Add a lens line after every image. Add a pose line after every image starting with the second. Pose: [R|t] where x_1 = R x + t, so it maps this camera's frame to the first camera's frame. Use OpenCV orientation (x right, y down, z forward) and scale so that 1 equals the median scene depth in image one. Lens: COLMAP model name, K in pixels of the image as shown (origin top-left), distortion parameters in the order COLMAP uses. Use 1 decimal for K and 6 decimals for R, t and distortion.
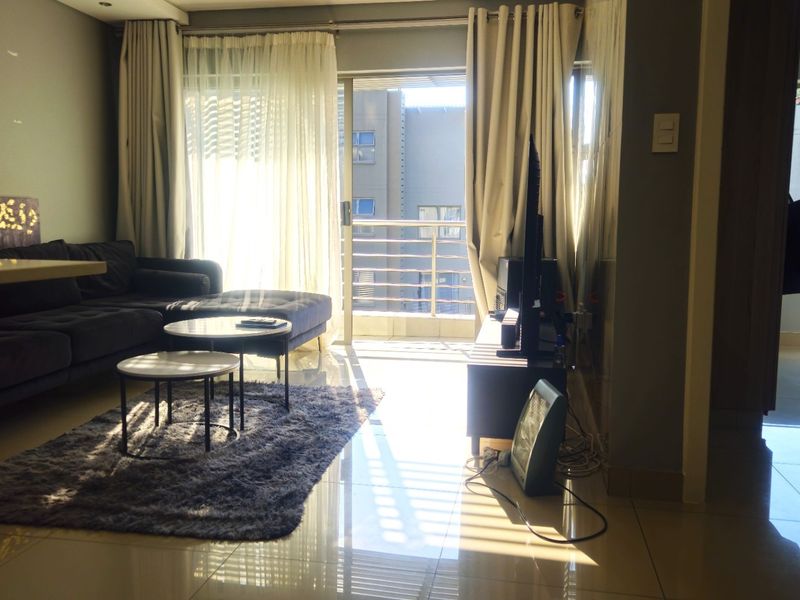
lens RADIAL K [[724.8, 0, 400.0], [0, 724.8, 300.0], [0, 0, 1]] dist [0.099330, -0.006036]
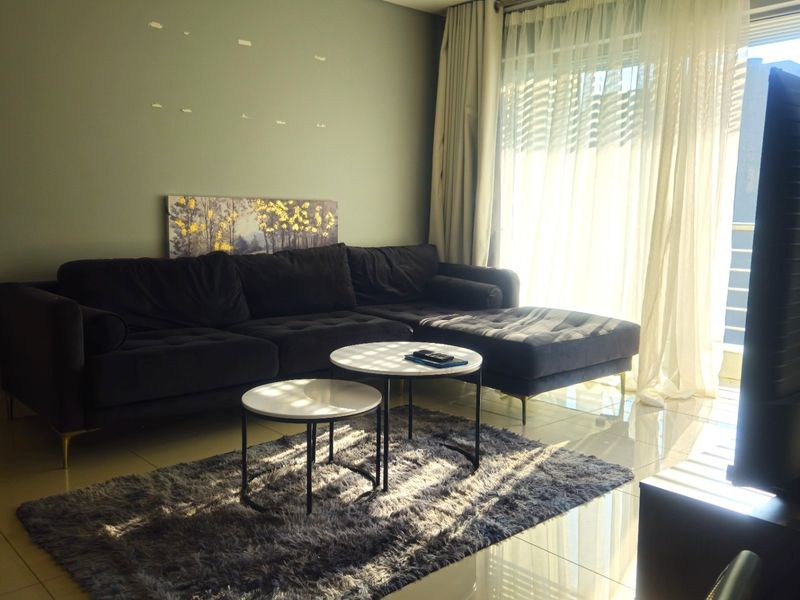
lens RADIAL K [[724.8, 0, 400.0], [0, 724.8, 300.0], [0, 0, 1]] dist [0.099330, -0.006036]
pose [[0.798870, 0.077397, -0.596503, 0.181751], [-0.079360, 0.996580, 0.023025, -0.033807], [0.596245, 0.028945, 0.802280, 0.274322]]
